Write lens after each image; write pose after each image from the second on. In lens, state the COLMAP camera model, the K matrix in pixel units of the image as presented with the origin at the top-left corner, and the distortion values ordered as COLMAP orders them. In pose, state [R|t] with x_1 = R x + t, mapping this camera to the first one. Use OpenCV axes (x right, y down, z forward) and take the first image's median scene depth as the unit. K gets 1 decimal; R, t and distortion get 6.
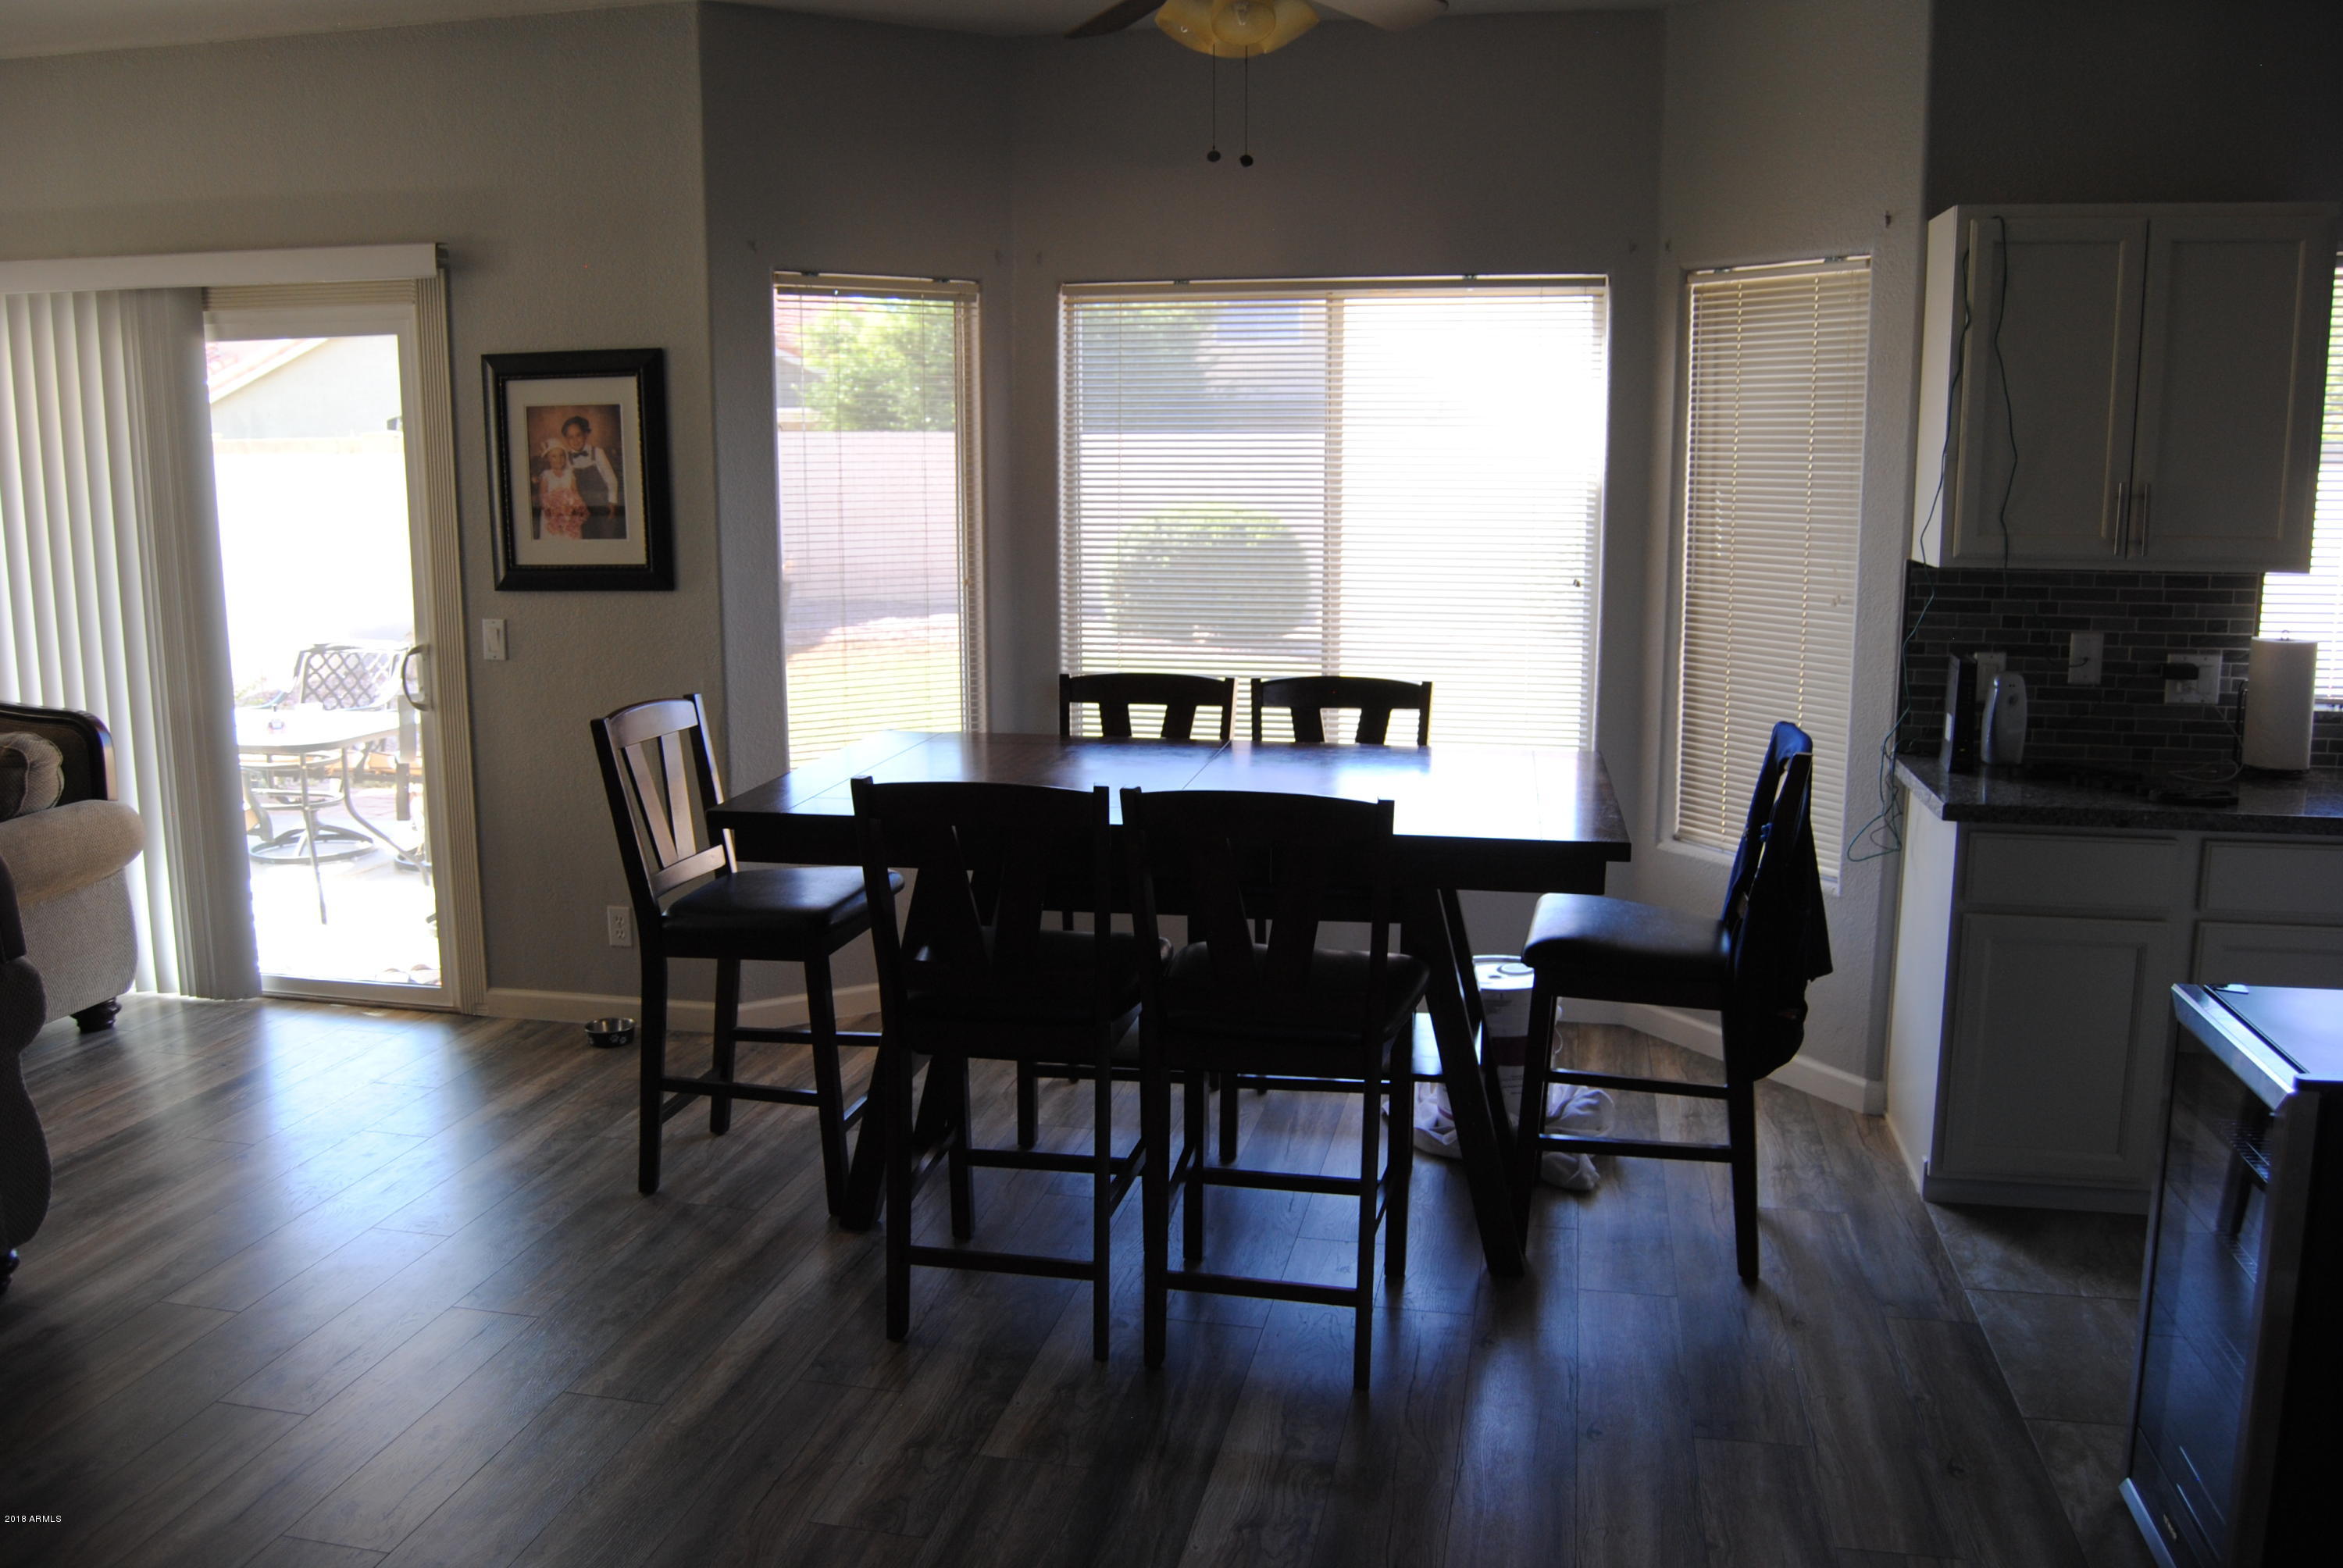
lens RADIAL K [[1847.0, 0, 1183.3], [0, 1847.0, 772.9], [0, 0, 1]] dist [-0.099054, 0.041057]
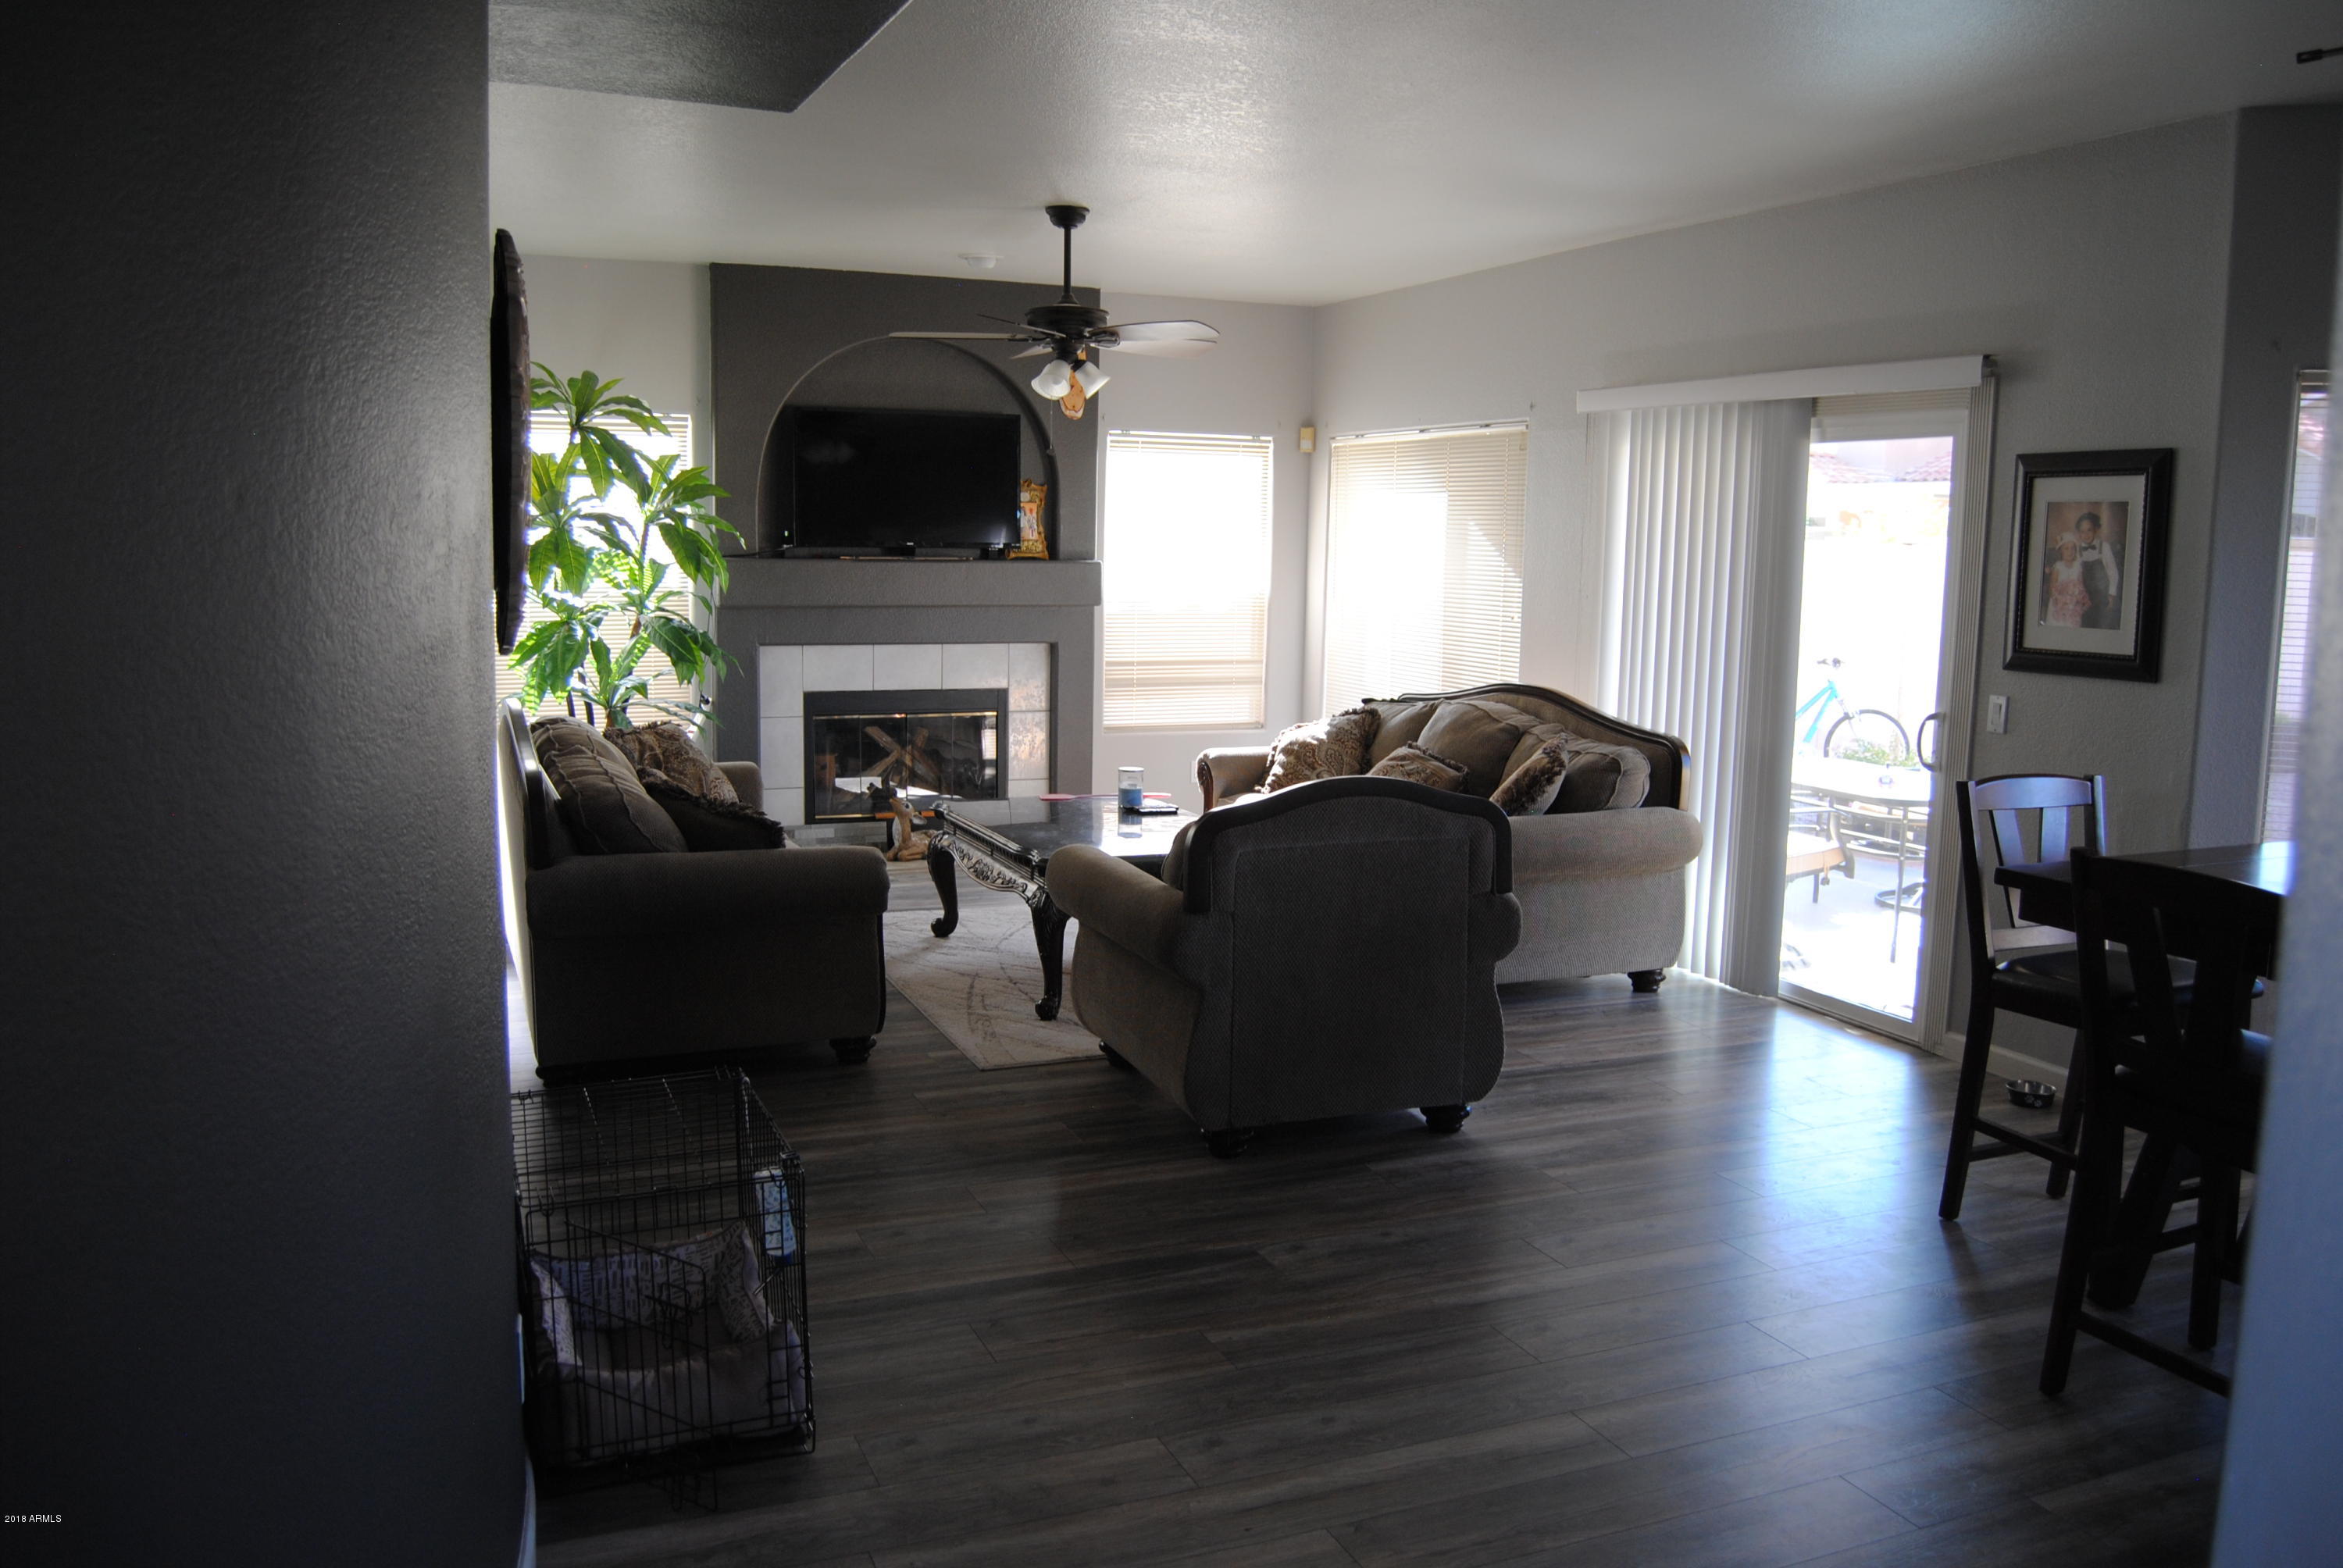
lens RADIAL K [[1847.0, 0, 1183.3], [0, 1847.0, 772.9], [0, 0, 1]] dist [-0.099054, 0.041057]
pose [[0.569310, 0.117306, -0.813711, 0.234825], [-0.160576, 0.986571, 0.029880, 0.007252], [0.806289, 0.113651, 0.580502, -0.017191]]
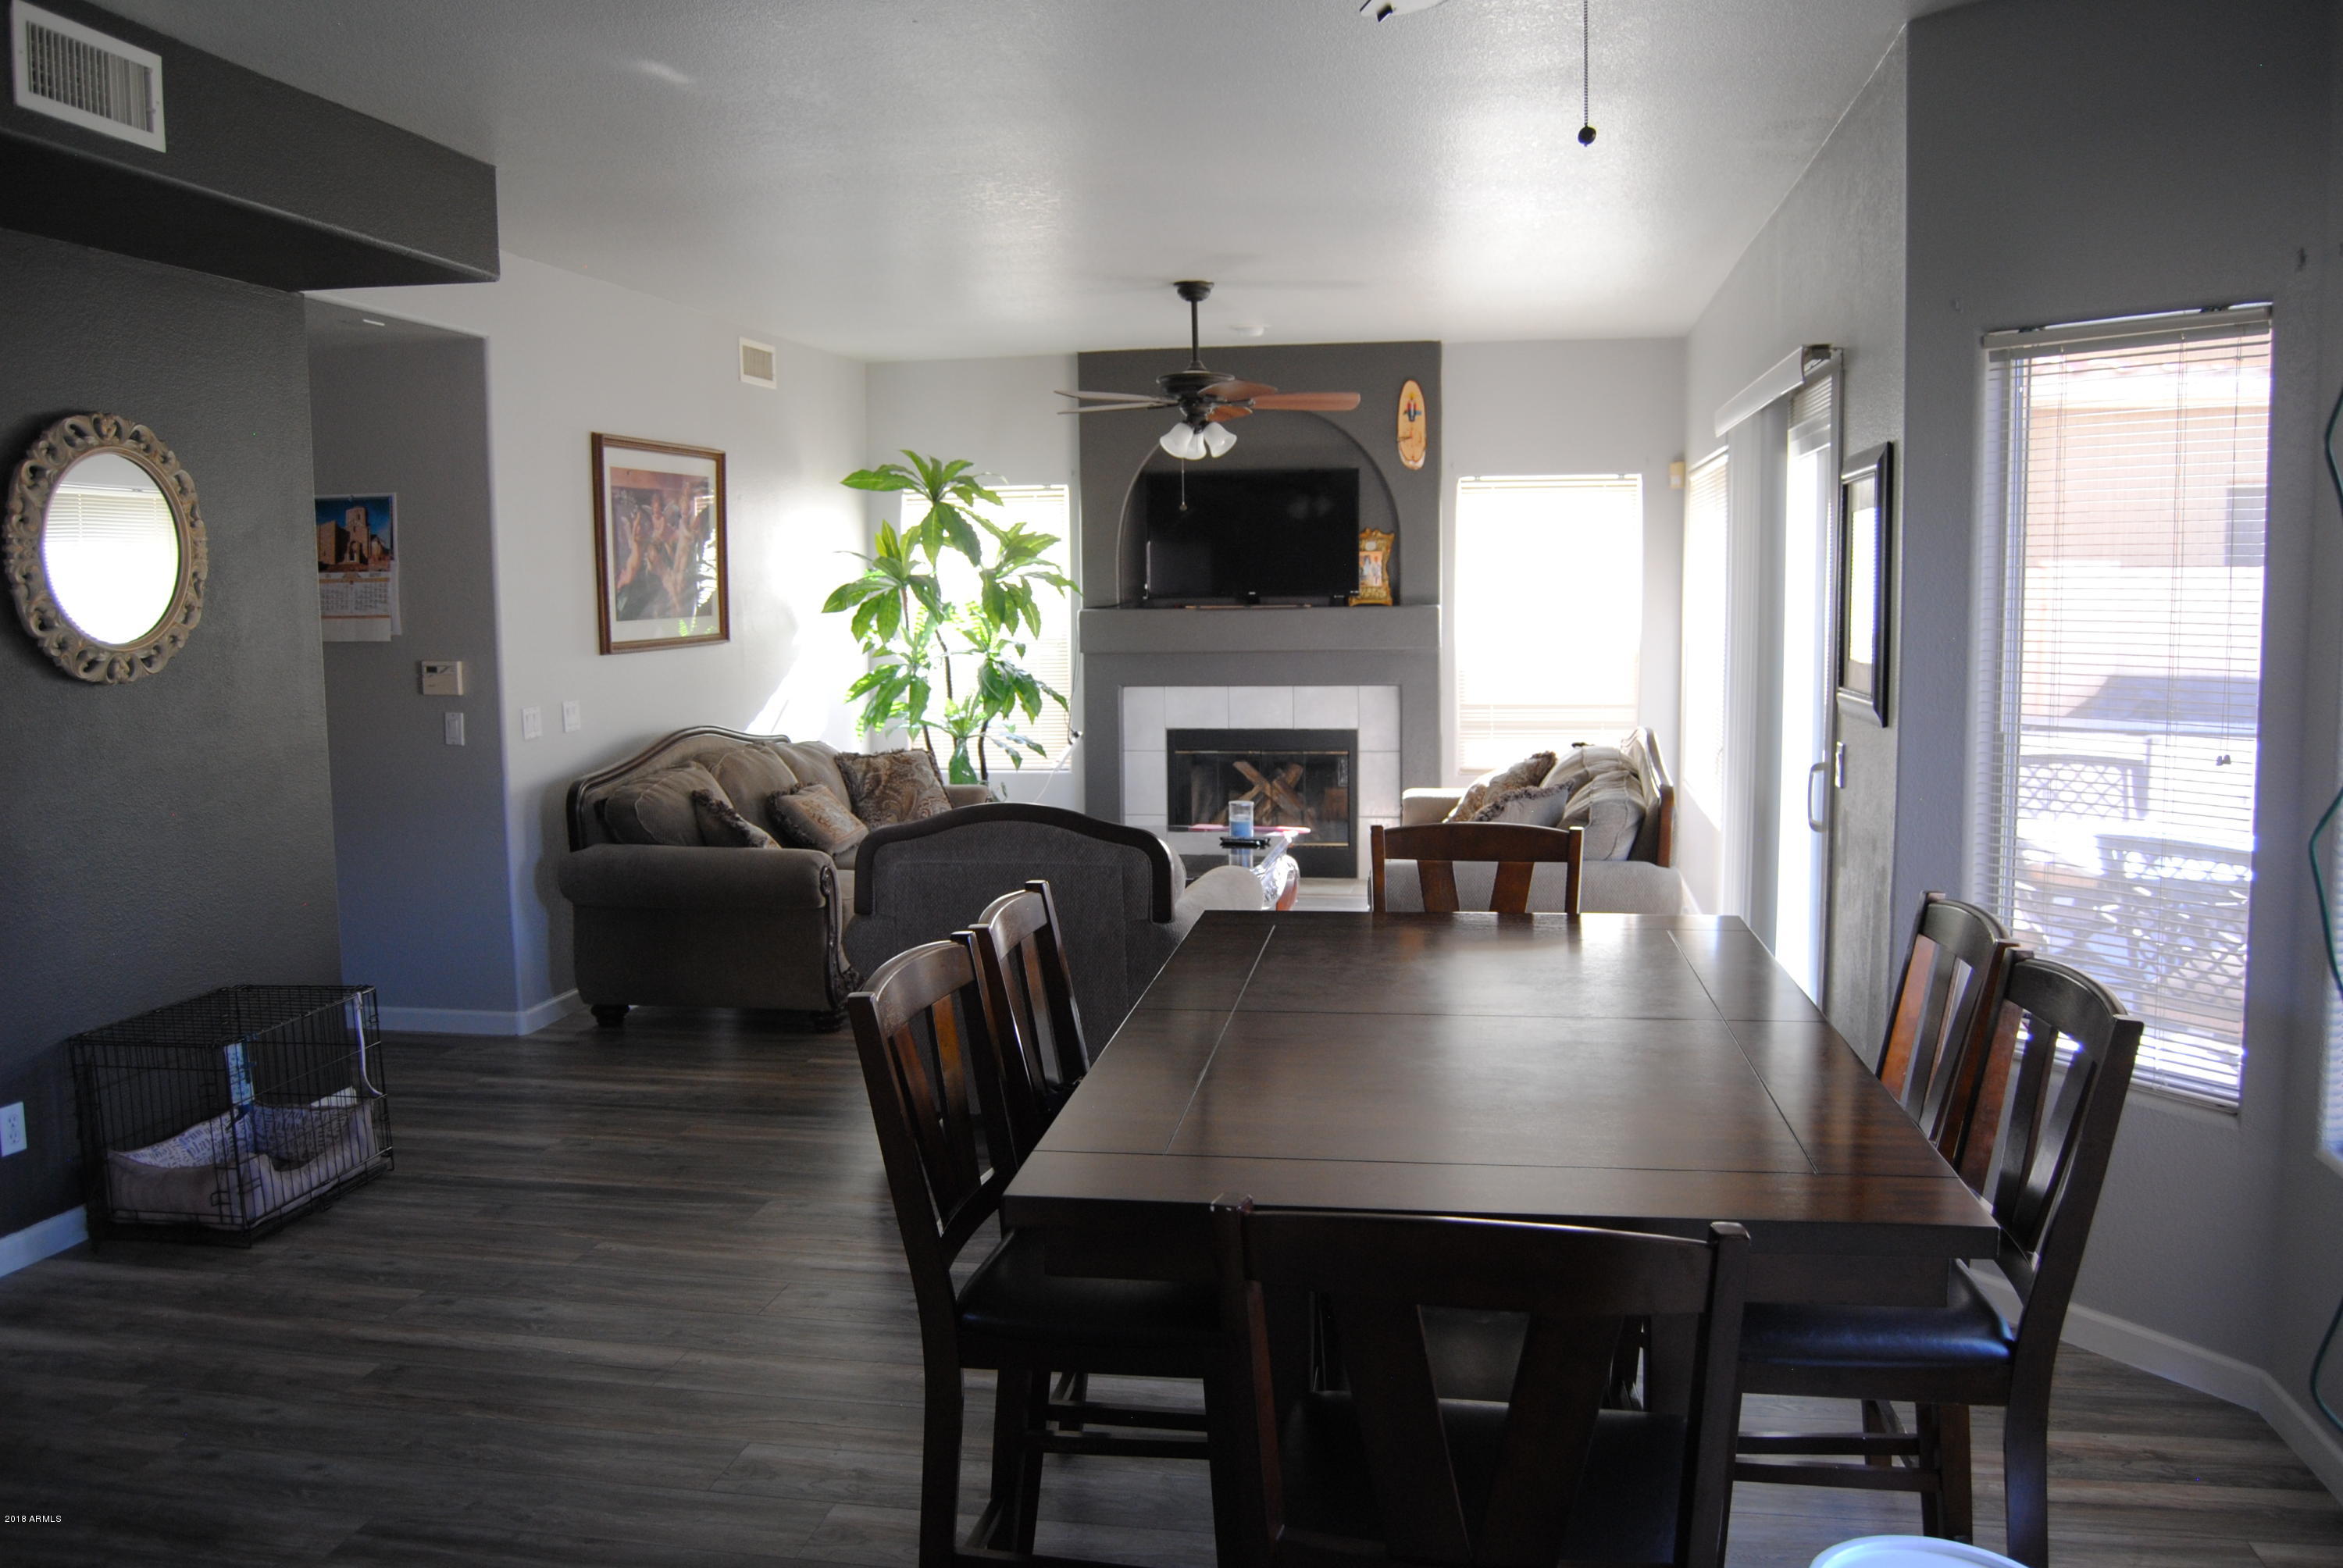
lens RADIAL K [[1847.0, 0, 1183.3], [0, 1847.0, 772.9], [0, 0, 1]] dist [-0.099054, 0.041057]
pose [[0.035492, 0.104782, -0.993862, 0.538106], [-0.159992, 0.982257, 0.097845, -0.107626], [0.986480, 0.155537, 0.051627, 0.631991]]
